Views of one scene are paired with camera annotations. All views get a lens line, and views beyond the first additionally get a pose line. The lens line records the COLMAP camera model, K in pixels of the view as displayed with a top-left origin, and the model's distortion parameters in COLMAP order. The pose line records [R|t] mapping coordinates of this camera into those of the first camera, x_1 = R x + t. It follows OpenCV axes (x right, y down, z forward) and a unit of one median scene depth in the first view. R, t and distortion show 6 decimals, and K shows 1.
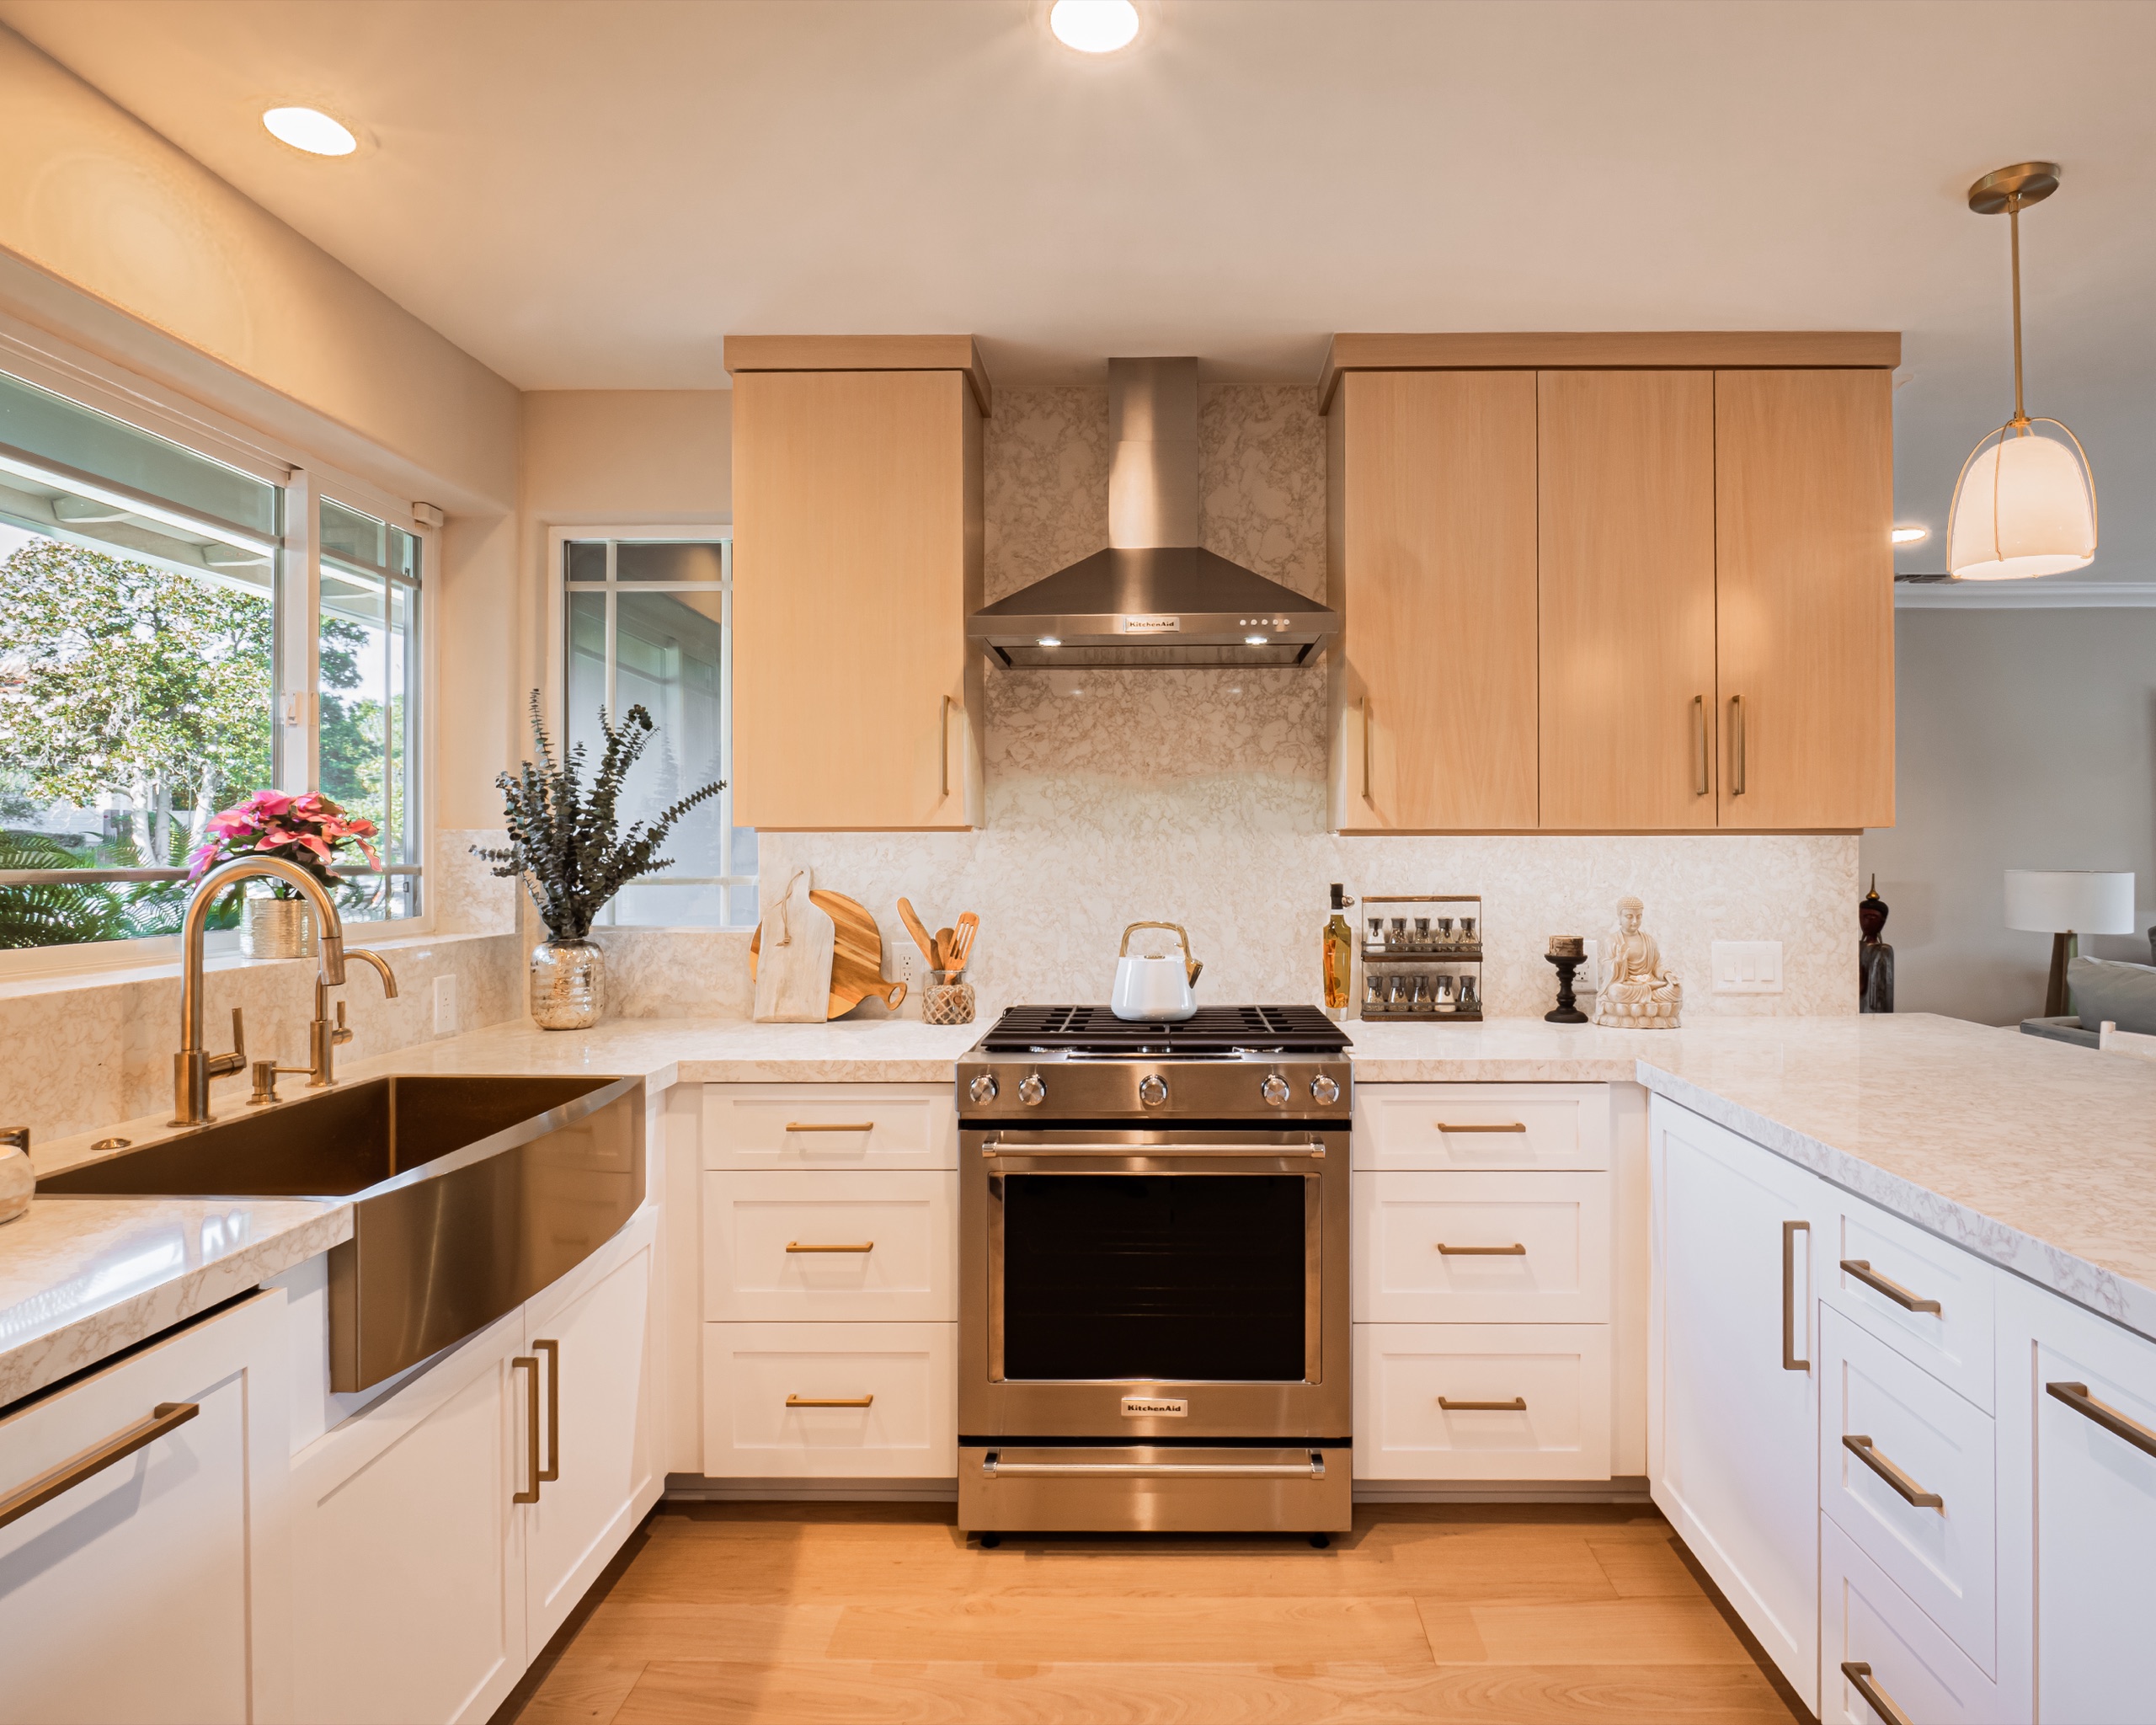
lens RADIAL K [[1281.5, 0, 1169.3], [0, 1281.5, 846.1], [0, 0, 1]] dist [-0.013976, 0.003149]
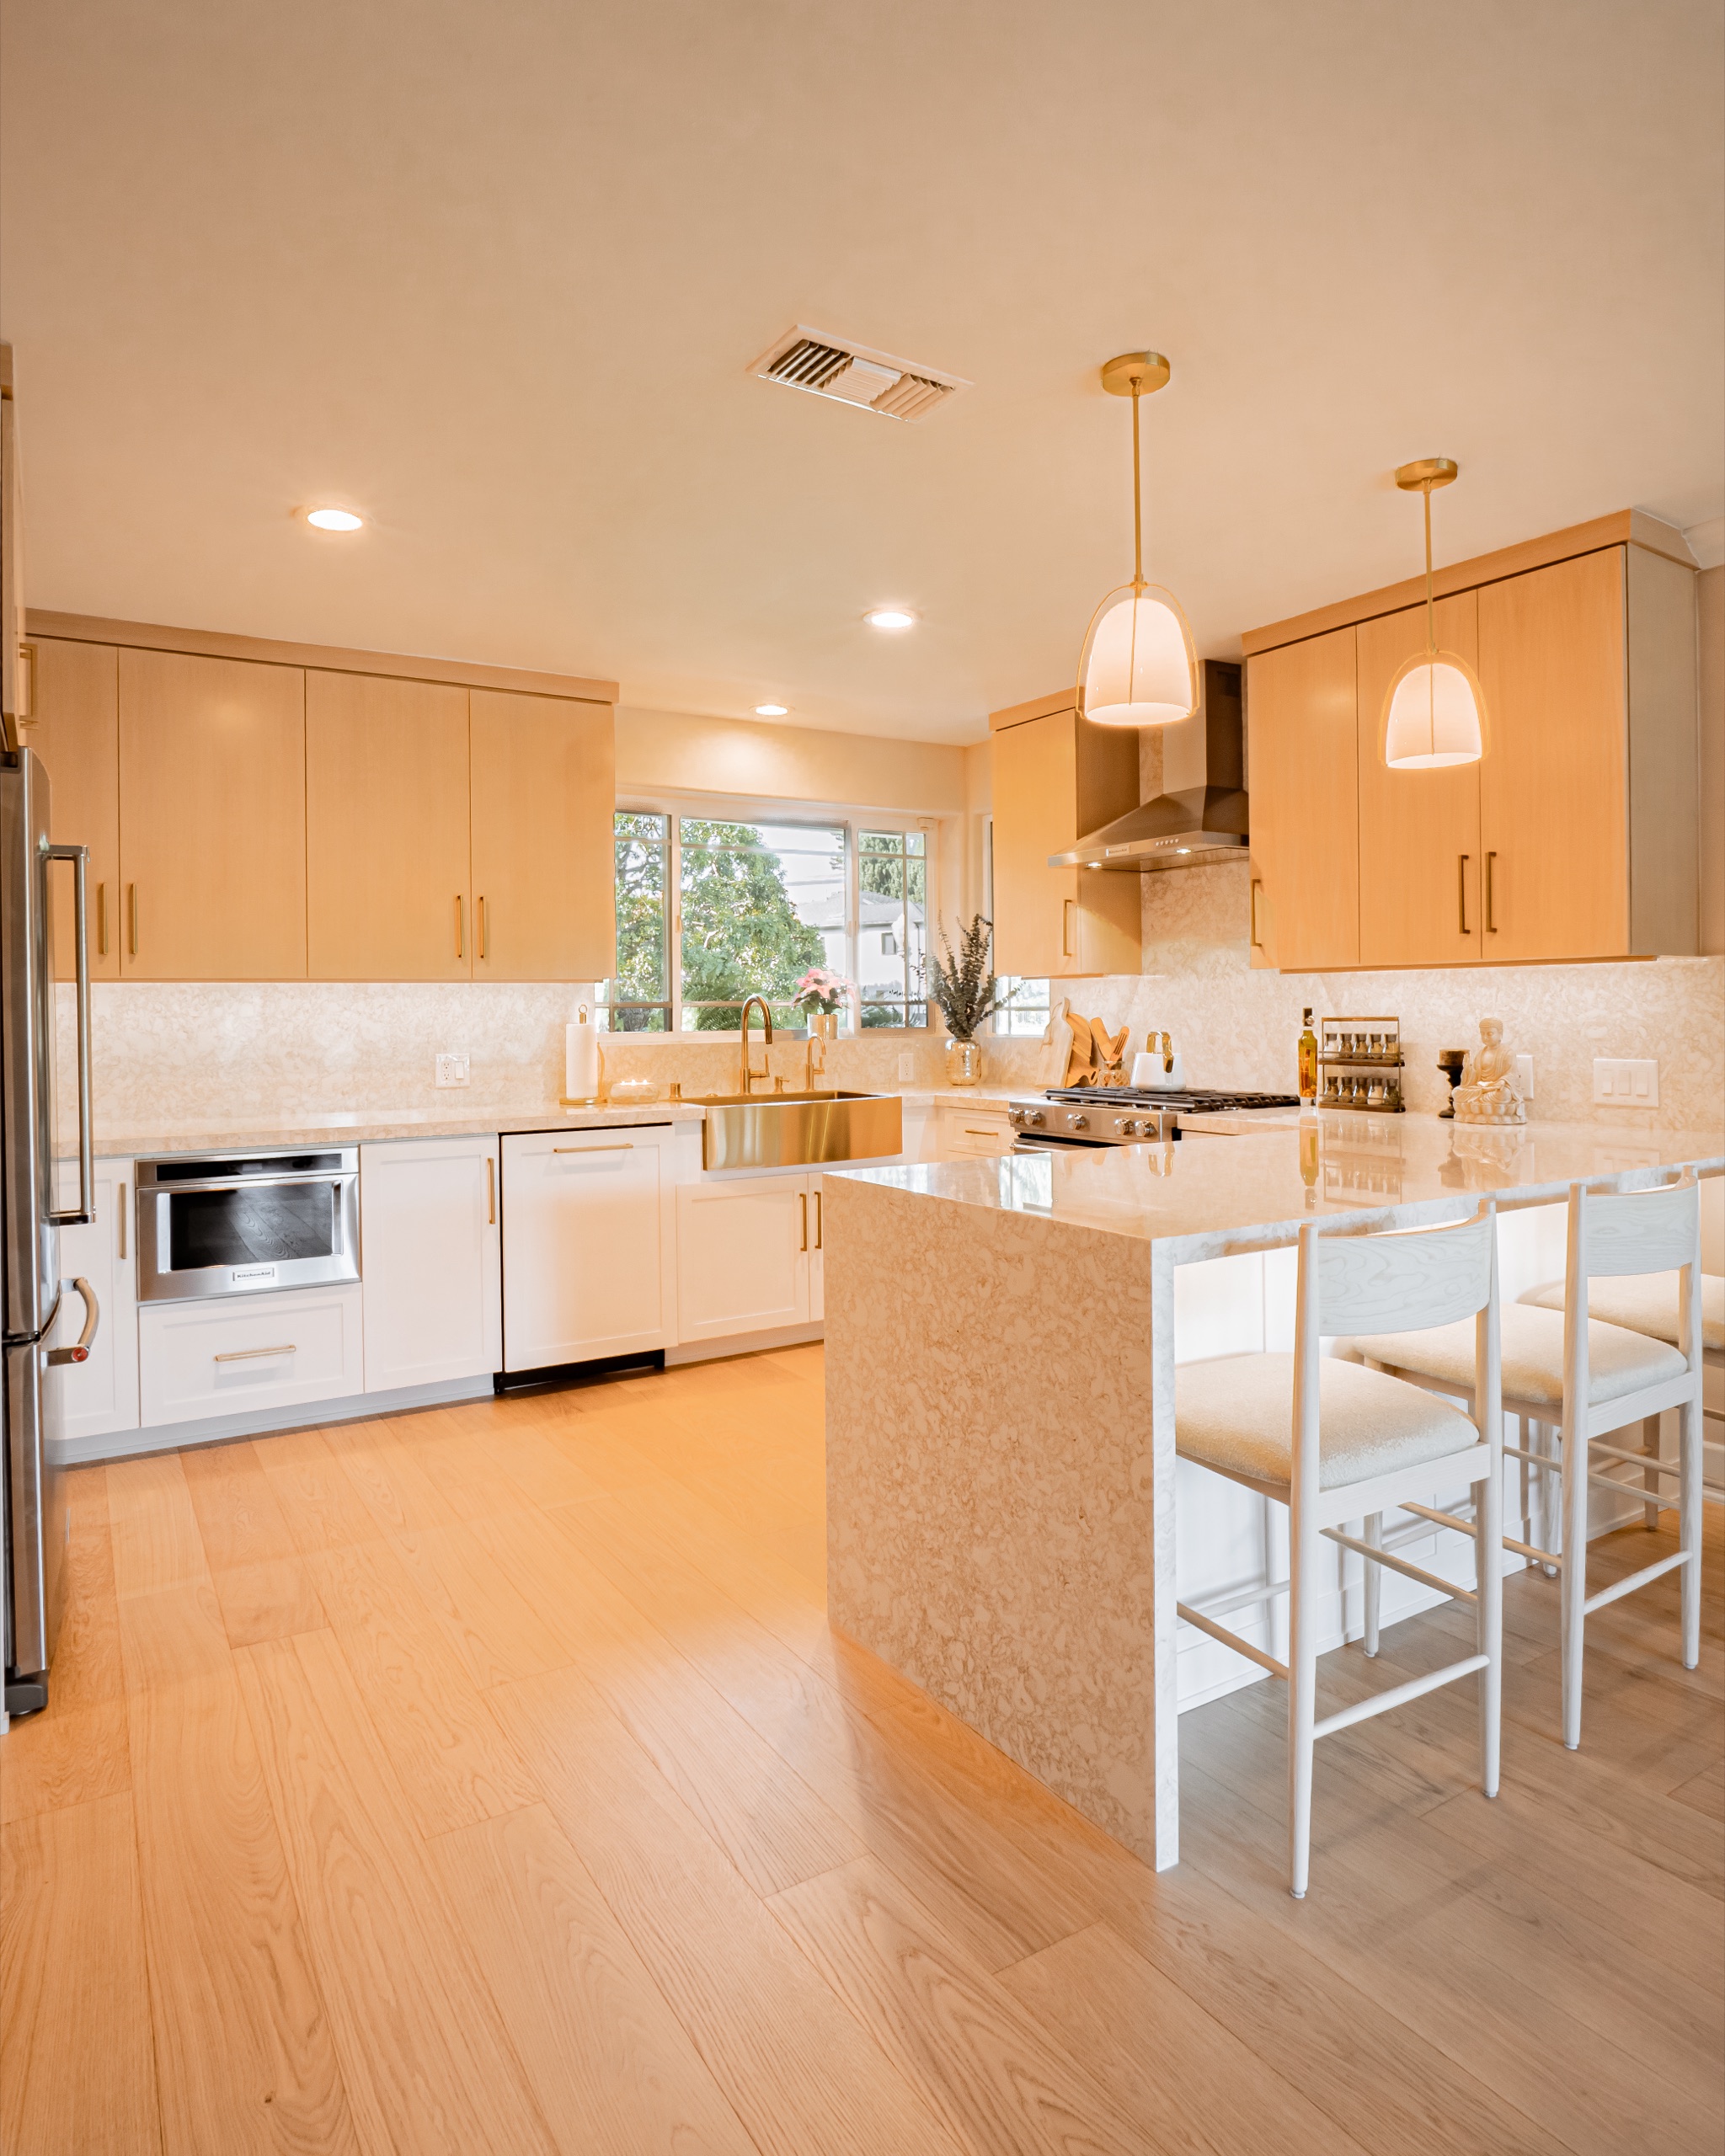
lens RADIAL K [[1334.8, 0, 857.2], [0, 1334.8, 1009.1], [0, 0, 1]] dist [-0.010599, -0.000405]
pose [[0.523501, -0.003105, -0.852019, 1.099907], [0.014537, 0.999880, 0.005288, 0.015613], [0.851901, -0.015154, 0.523483, -0.171489]]
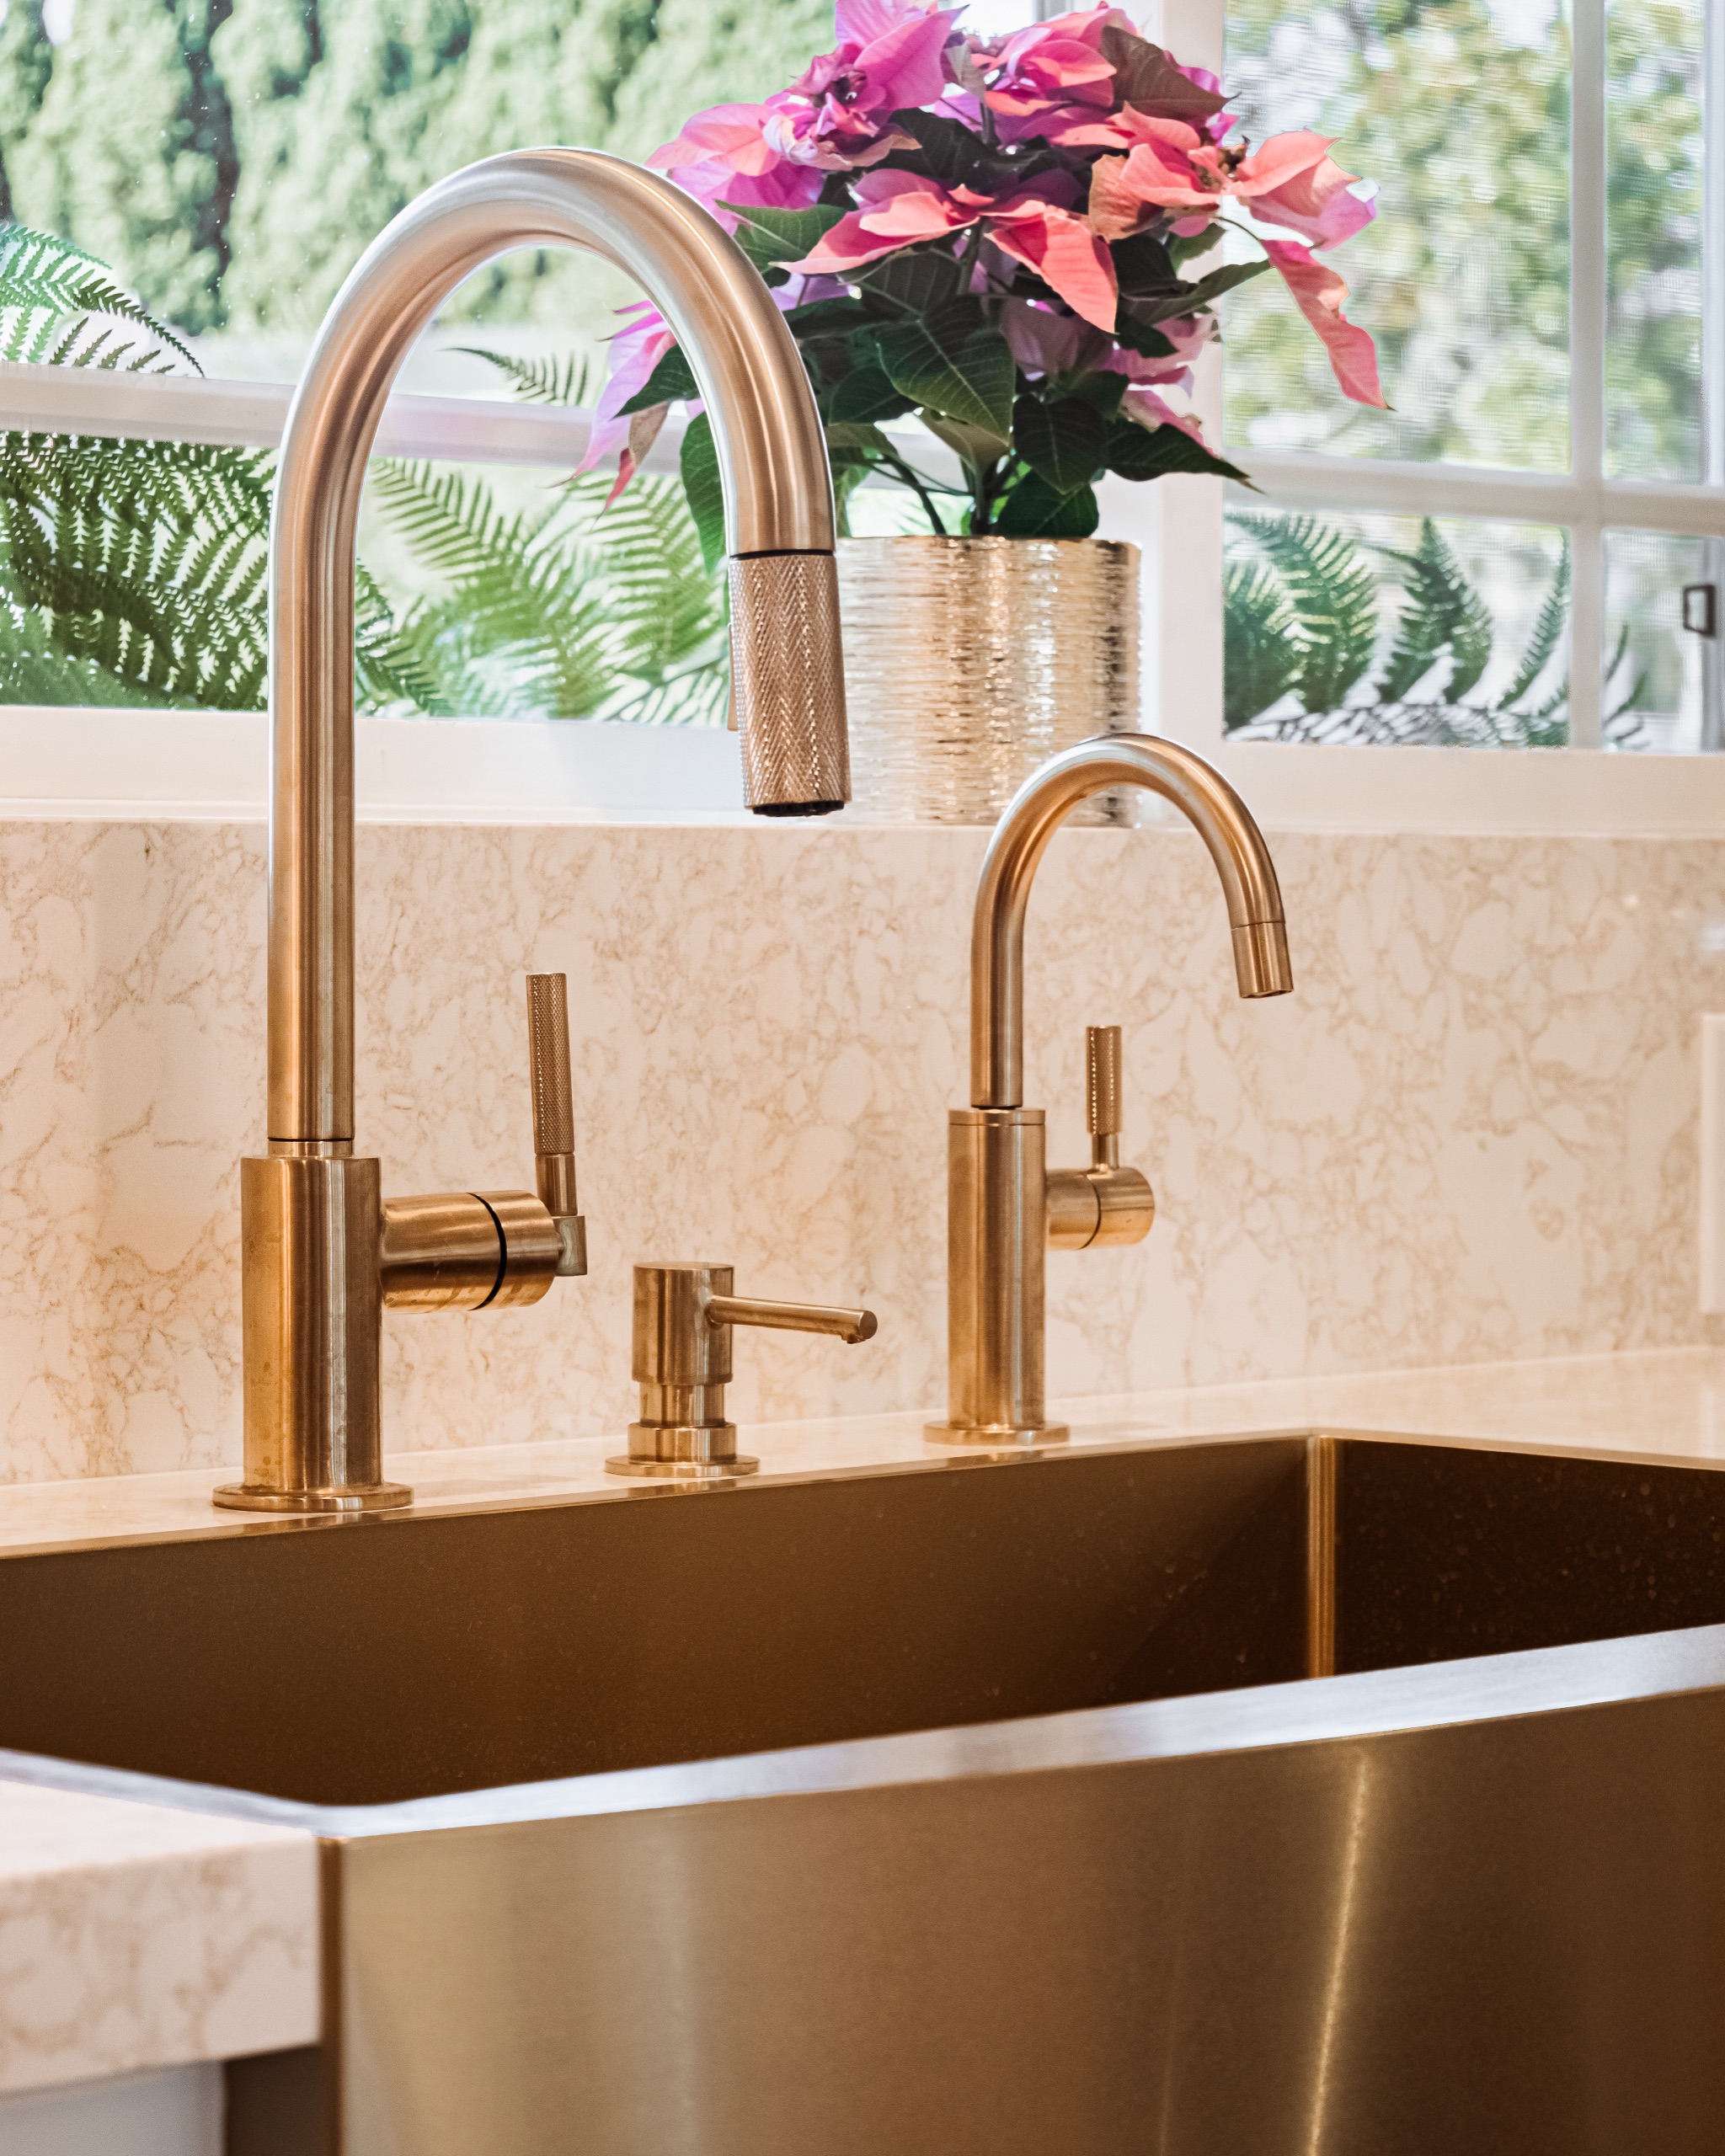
lens RADIAL K [[6229.2, 0, 859.5], [0, 6229.2, 1080.4], [0, 0, 1]] dist [0.094899, -0.512107]
pose [[0.698843, 0.022077, -0.714934, 0.000661], [-0.000625, 0.999542, 0.030255, 0.075128], [0.715275, -0.020696, 0.698537, 0.231272]]
